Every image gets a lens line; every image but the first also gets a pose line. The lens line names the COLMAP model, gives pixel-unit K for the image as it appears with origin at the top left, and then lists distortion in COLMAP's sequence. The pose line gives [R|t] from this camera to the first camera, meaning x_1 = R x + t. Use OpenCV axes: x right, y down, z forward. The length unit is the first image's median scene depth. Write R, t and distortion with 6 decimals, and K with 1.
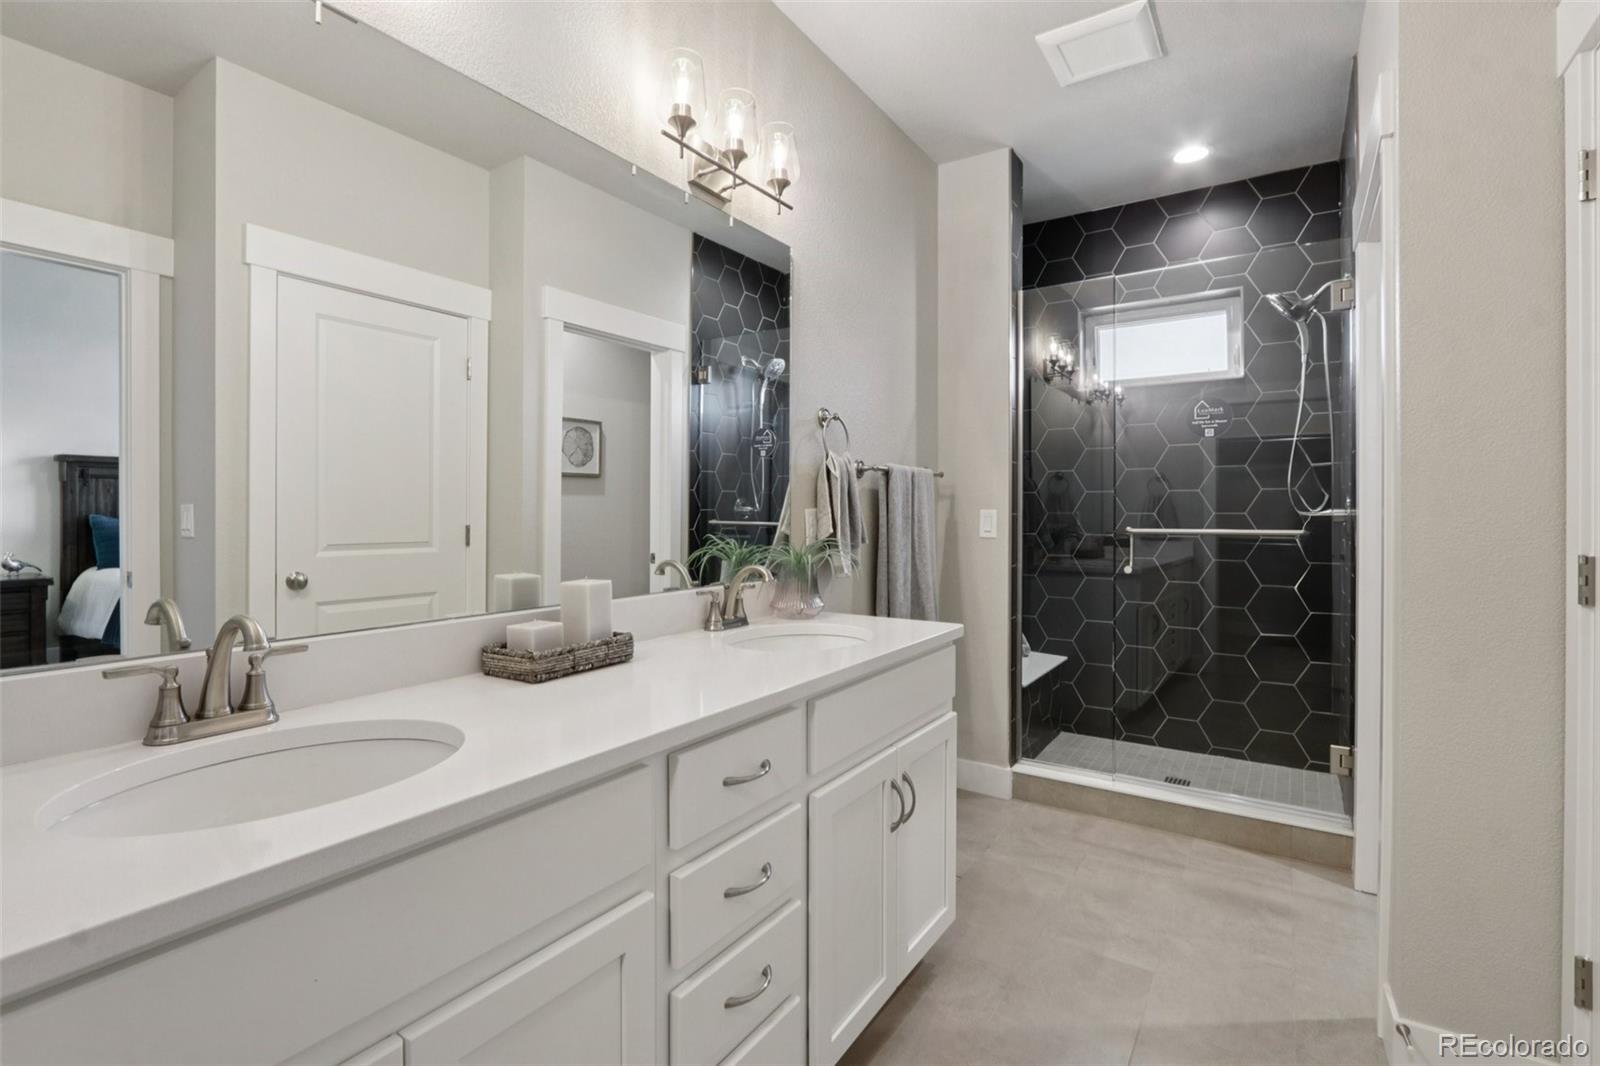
lens RADIAL K [[744.0, 0, 783.1], [0, 744.0, 512.3], [0, 0, 1]] dist [-0.024315, 0.007910]
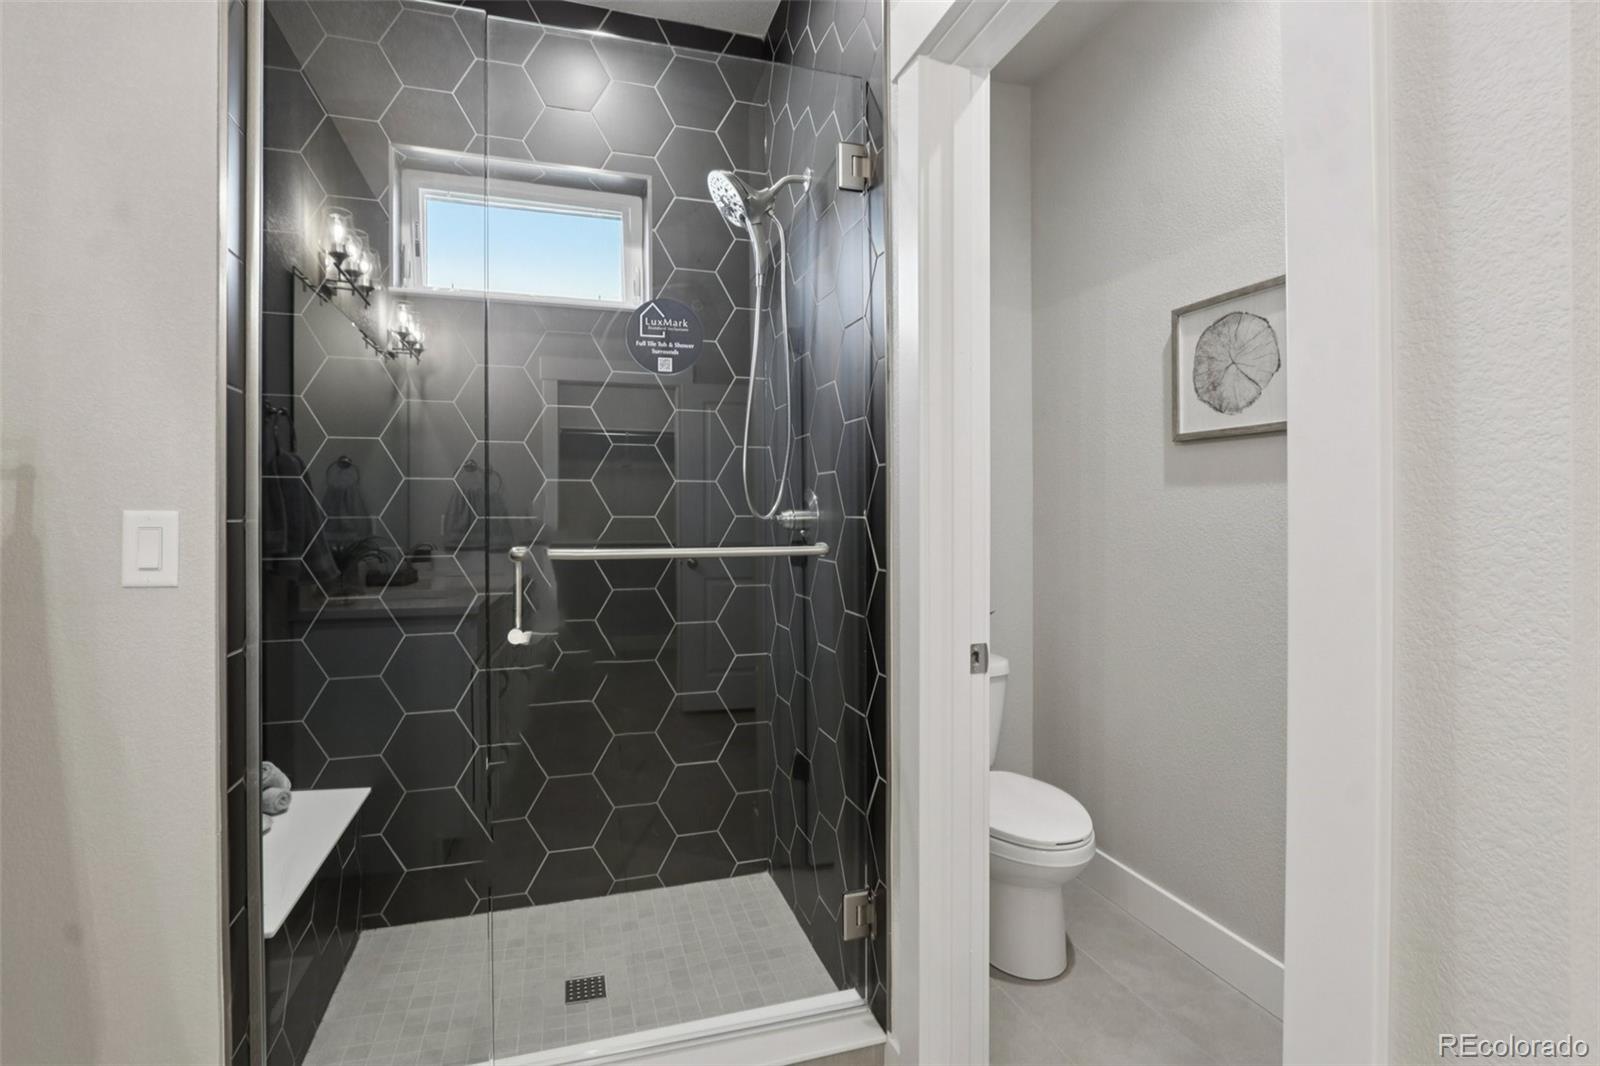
lens RADIAL K [[744.0, 0, 783.1], [0, 744.0, 512.3], [0, 0, 1]] dist [-0.024315, 0.007910]
pose [[0.623231, -0.002368, 0.782034, 0.170980], [0.002569, 0.999996, 0.000981, -0.001981], [-0.782033, 0.001398, 0.623235, 0.482110]]
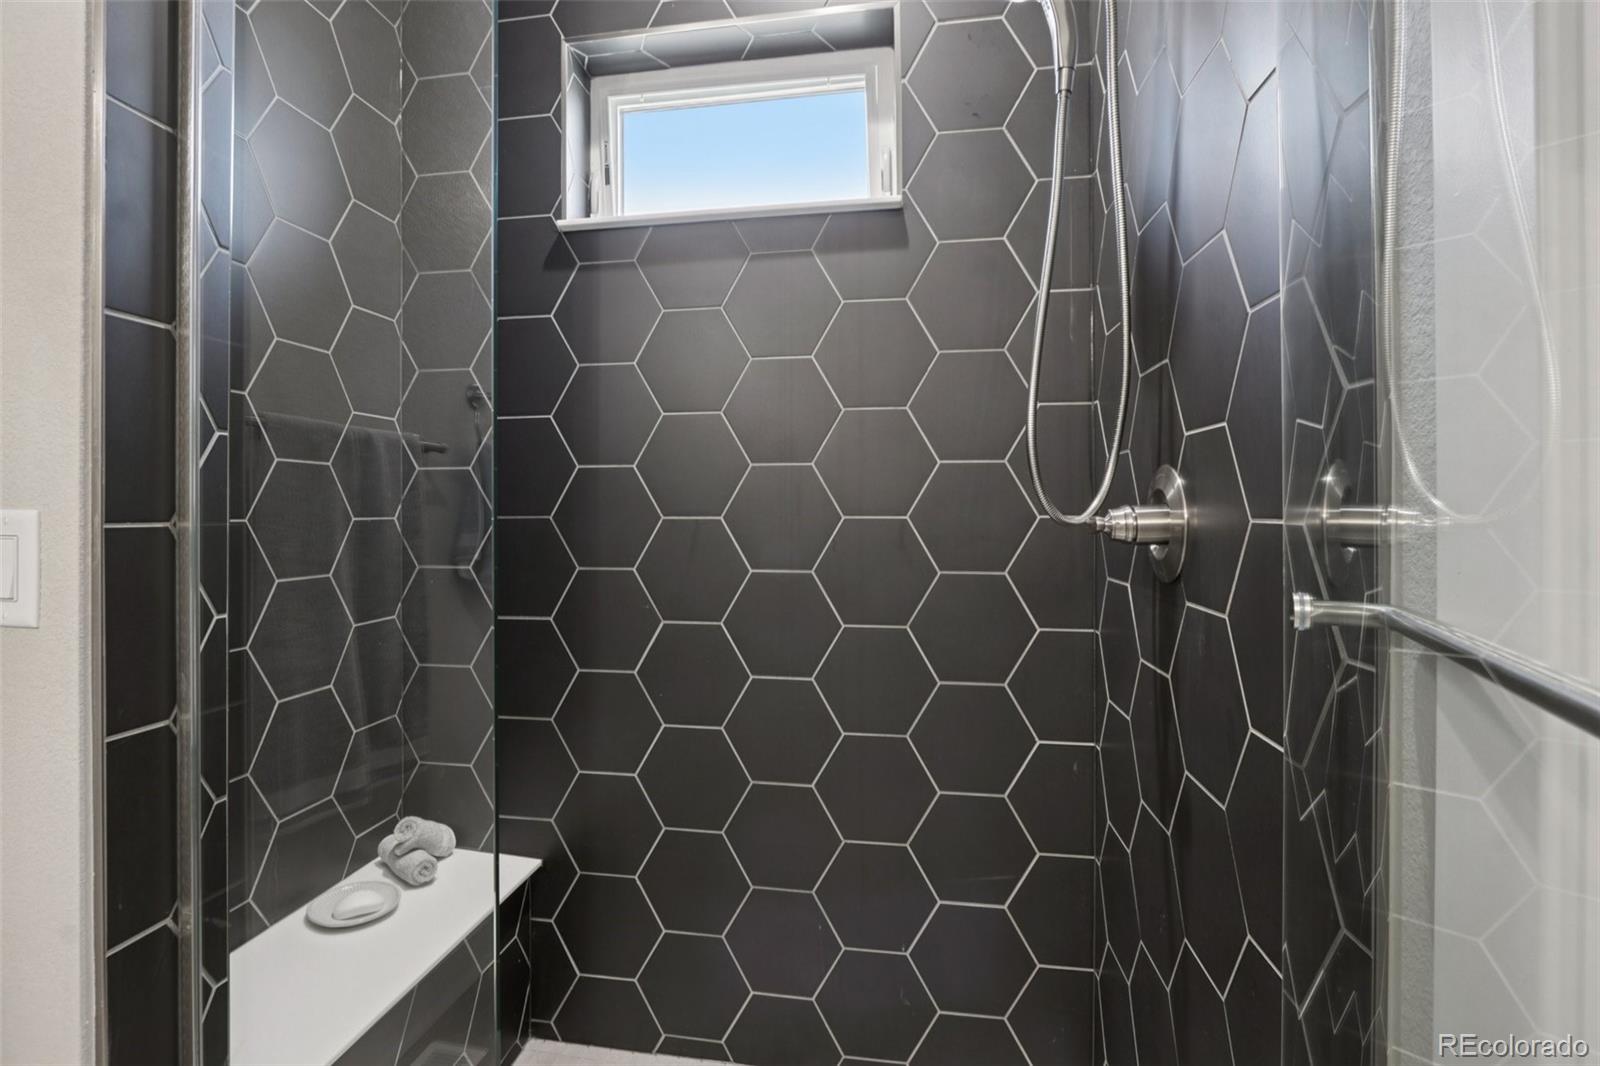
lens RADIAL K [[744.0, 0, 783.1], [0, 744.0, 512.3], [0, 0, 1]] dist [-0.024315, 0.007910]
pose [[0.905603, -0.004103, 0.424107, 0.368430], [0.003431, 0.999991, 0.002348, -0.001879], [-0.424113, -0.000671, 0.905609, 0.621945]]
